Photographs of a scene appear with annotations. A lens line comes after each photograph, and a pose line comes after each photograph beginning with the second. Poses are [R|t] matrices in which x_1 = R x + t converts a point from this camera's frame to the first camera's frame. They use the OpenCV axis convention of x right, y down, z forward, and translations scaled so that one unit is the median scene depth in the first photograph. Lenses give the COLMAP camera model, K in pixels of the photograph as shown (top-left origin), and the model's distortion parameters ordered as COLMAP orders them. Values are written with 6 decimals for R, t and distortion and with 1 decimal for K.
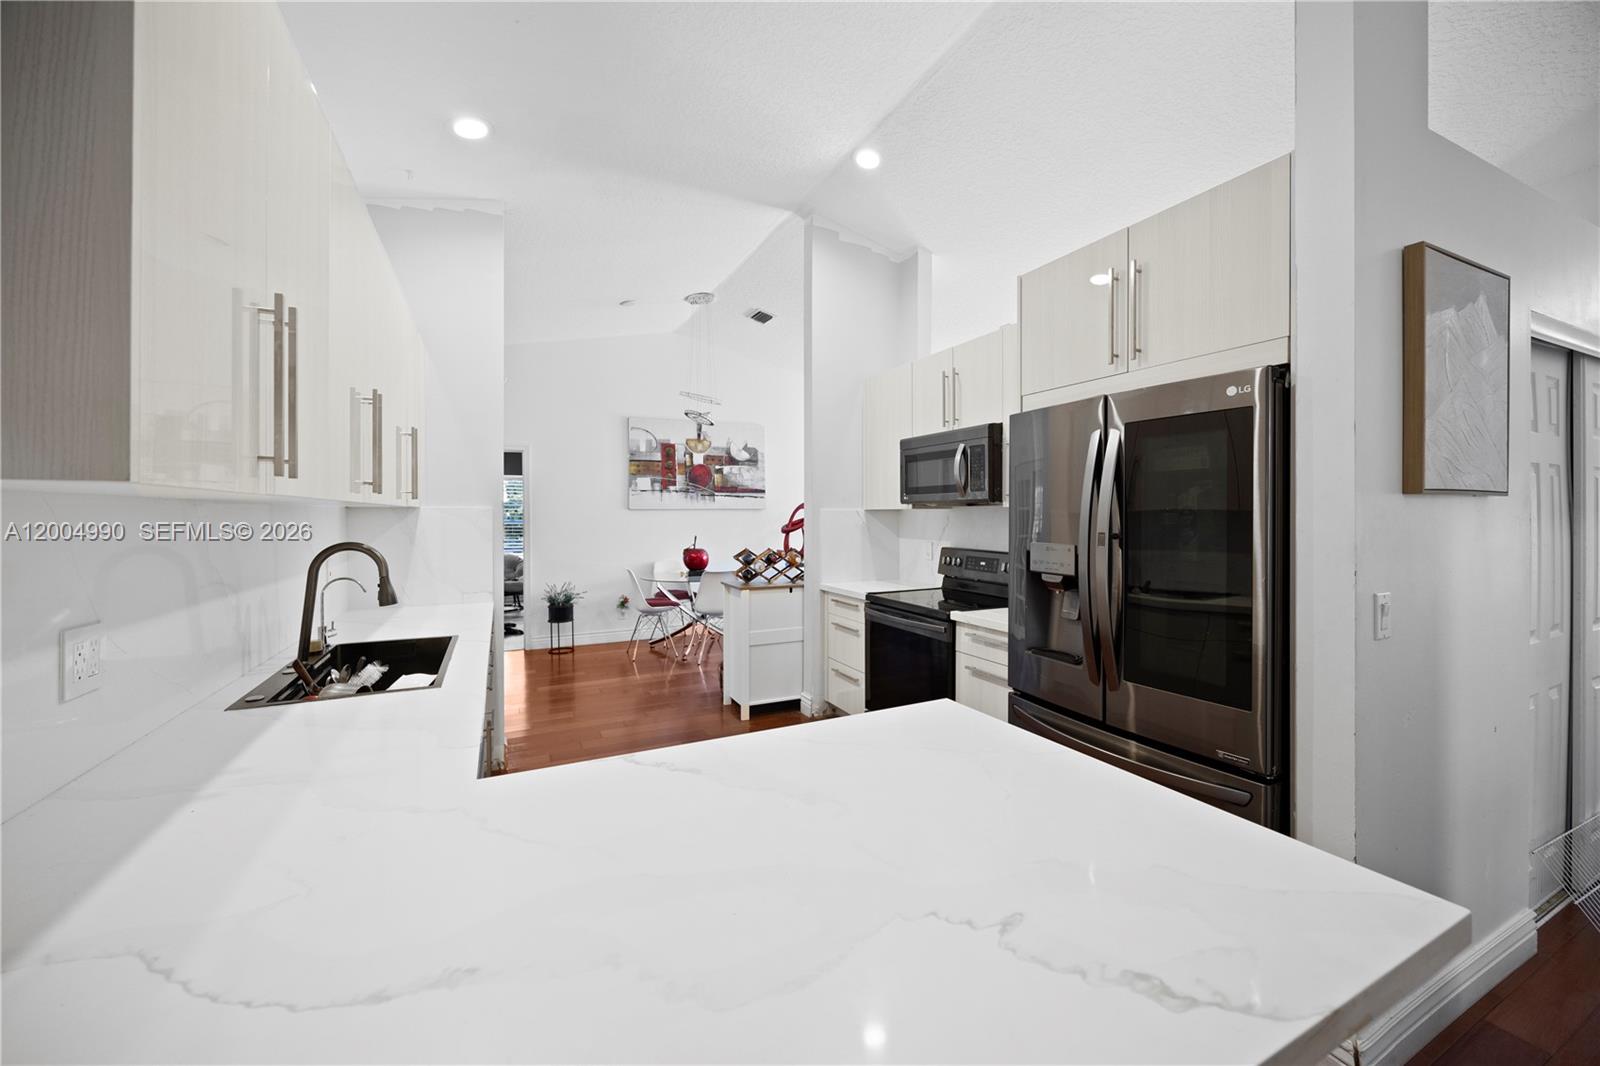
lens RADIAL K [[613.4, 0, 798.3], [0, 613.4, 517.3], [0, 0, 1]] dist [-0.001116, -0.000193]
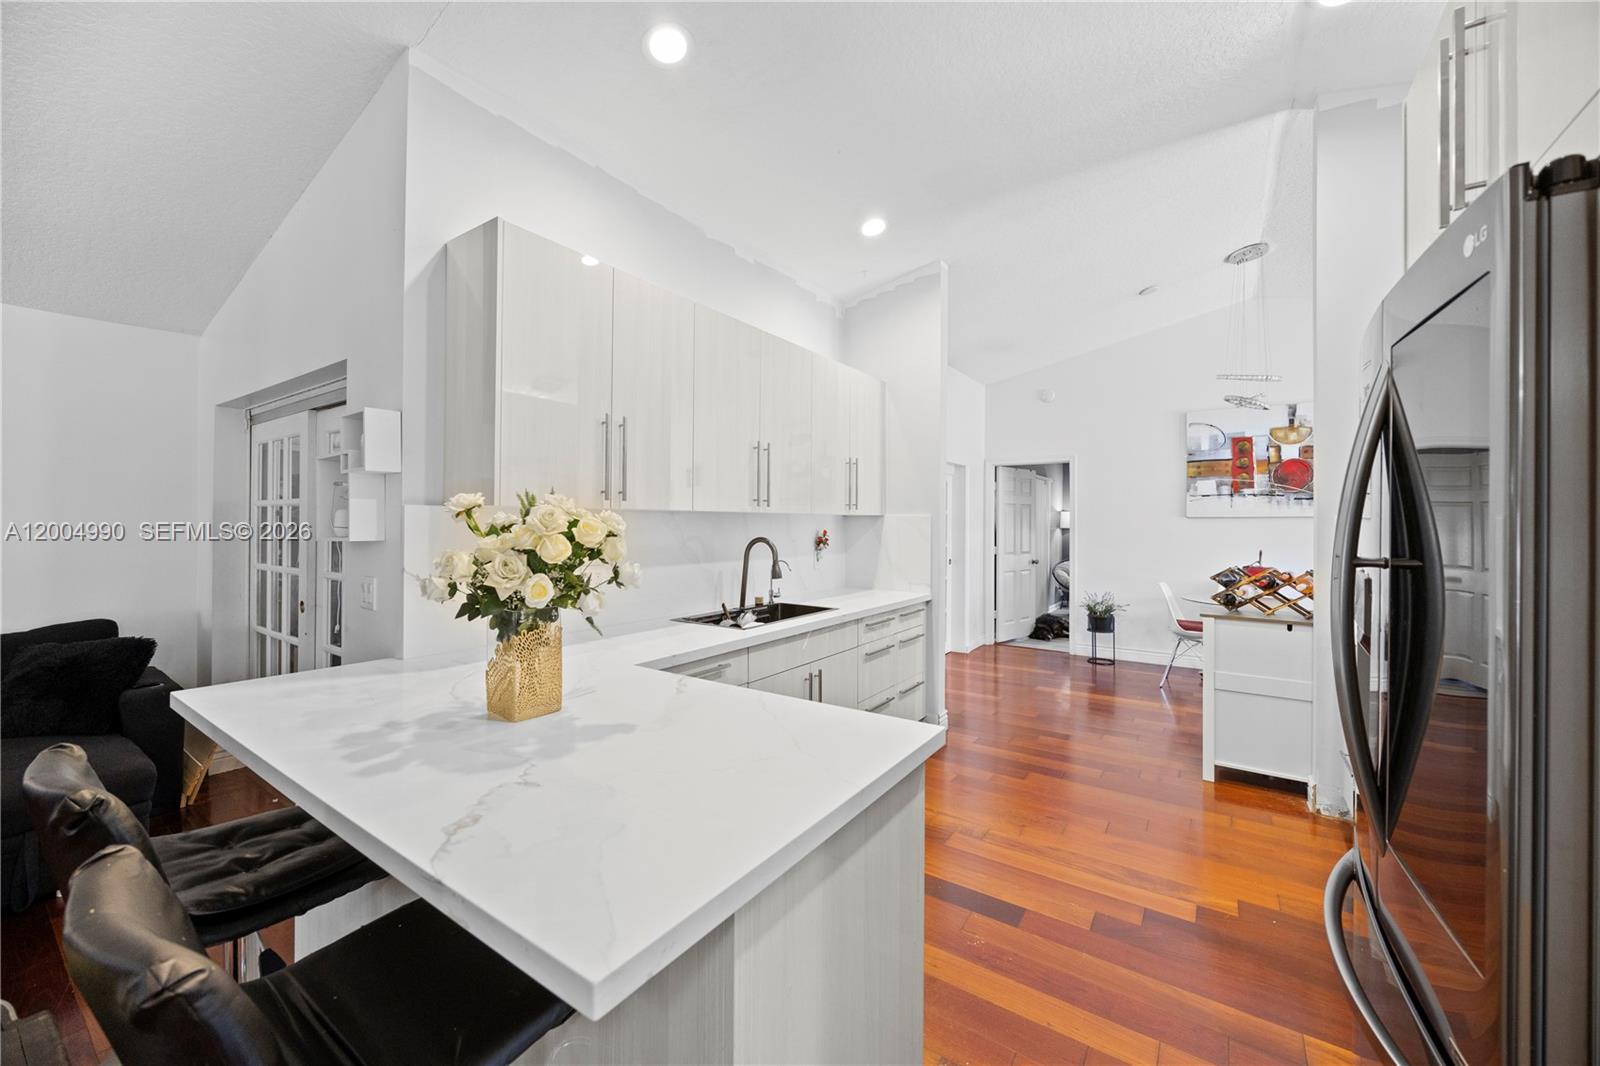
lens RADIAL K [[611.2, 0, 799.5], [0, 611.2, 522.8], [0, 0, 1]] dist [-0.000286, -0.000115]
pose [[0.494780, 0.006057, -0.868997, 0.221143], [-0.011049, 0.999939, 0.000679, 0.000171], [0.868948, 0.009266, 0.494817, 0.091448]]
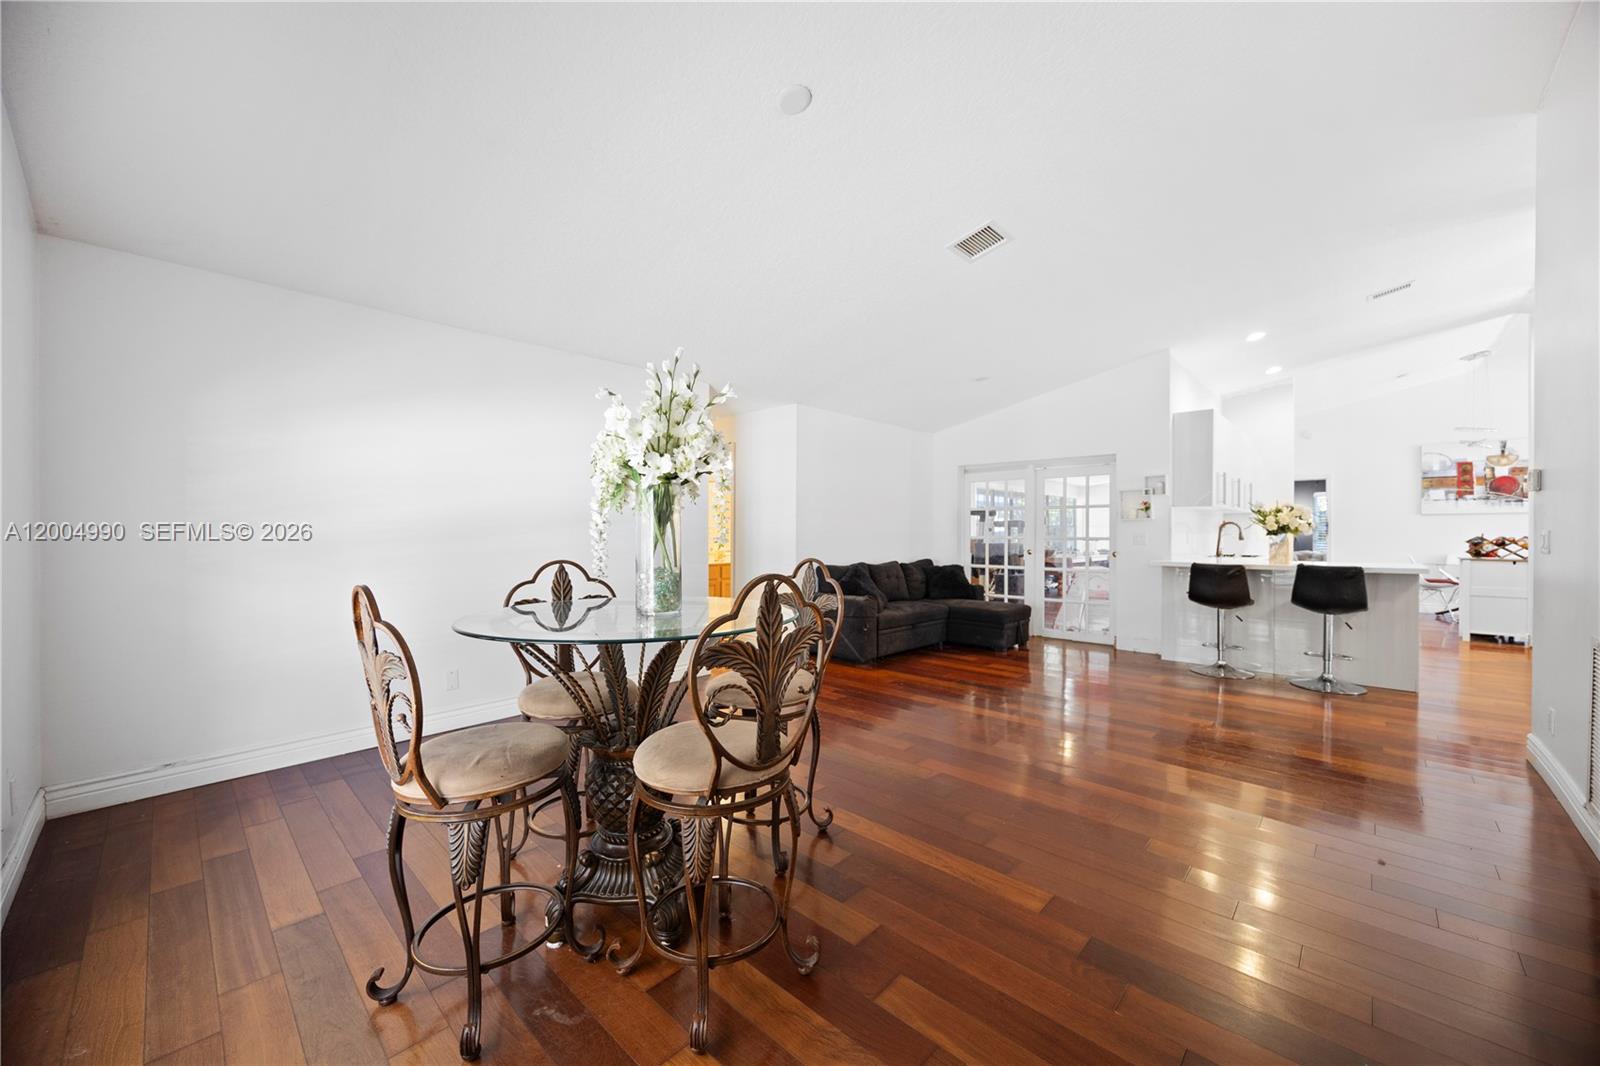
lens RADIAL K [[602.3, 0, 806.6], [0, 602.3, 536.8], [0, 0, 1]] dist [-0.000498, -0.000111]
pose [[0.359443, 0.010152, -0.933112, 0.496586], [-0.006469, 0.999944, 0.008388, 0.035525], [0.933145, 0.003021, 0.359489, -0.770308]]
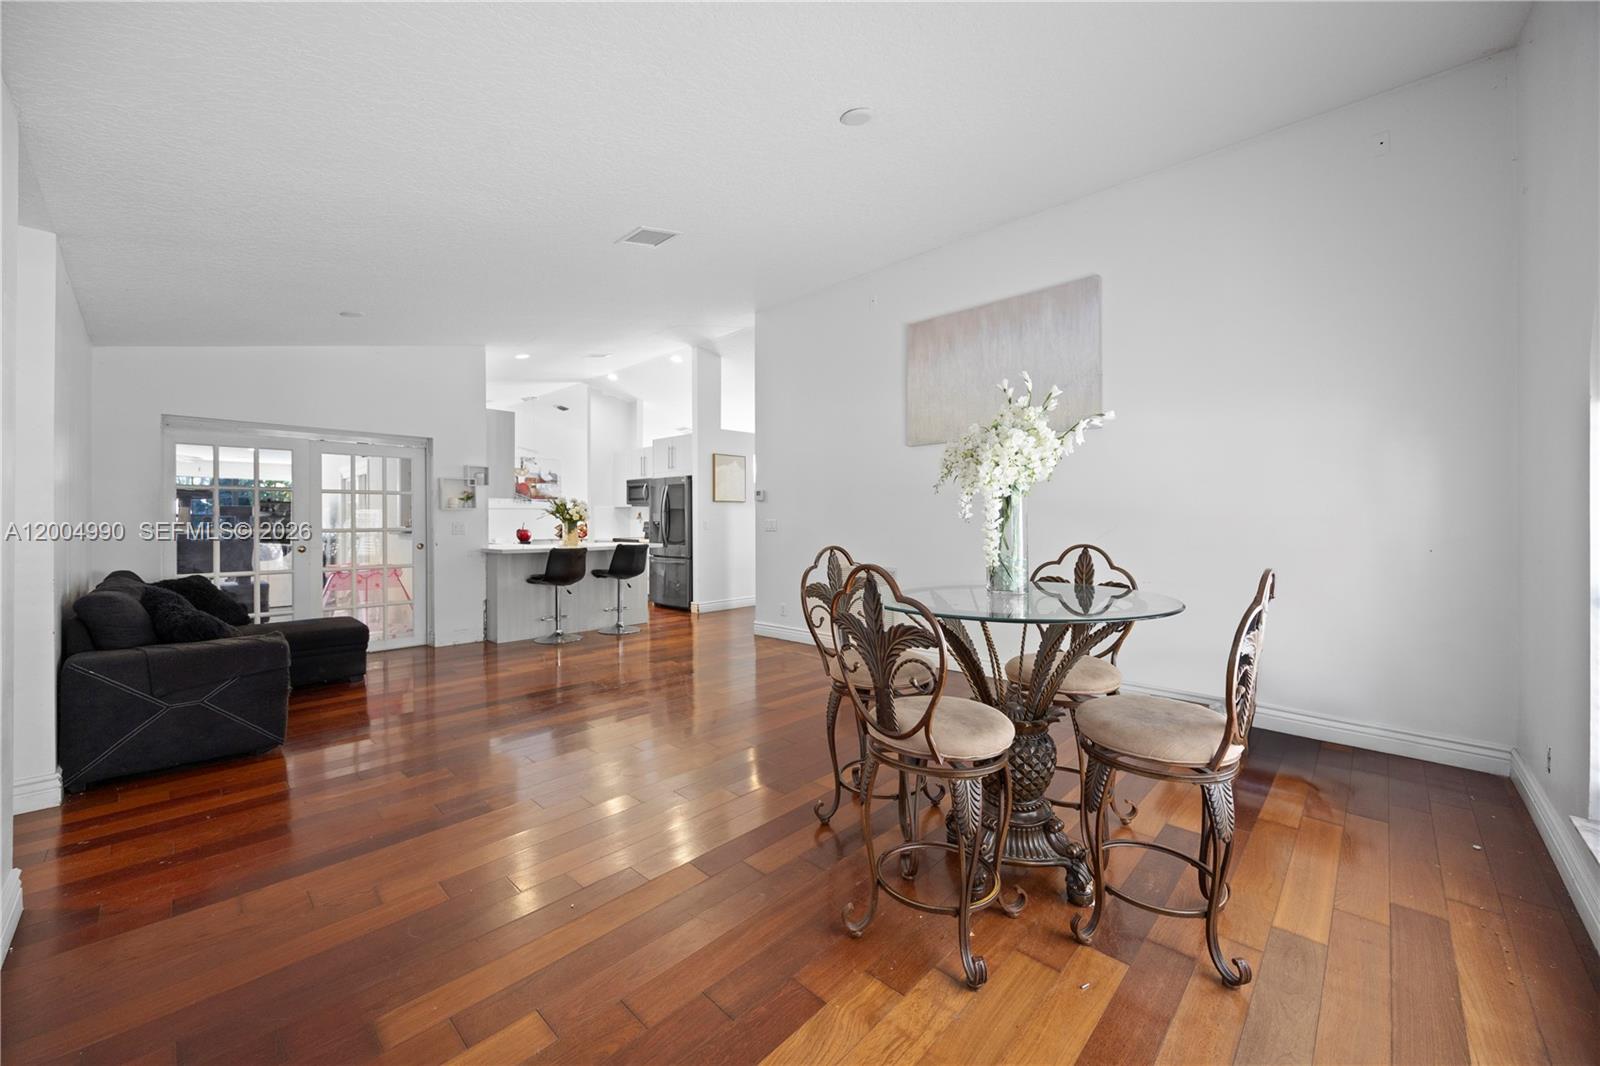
lens RADIAL K [[611.2, 0, 799.5], [0, 611.2, 522.8], [0, 0, 1]] dist [-0.000286, -0.000115]
pose [[0.937262, -0.002686, 0.348616, -0.030500], [0.003626, 0.999991, -0.002042, 0.038050], [-0.348608, 0.003177, 0.937263, -1.008660]]
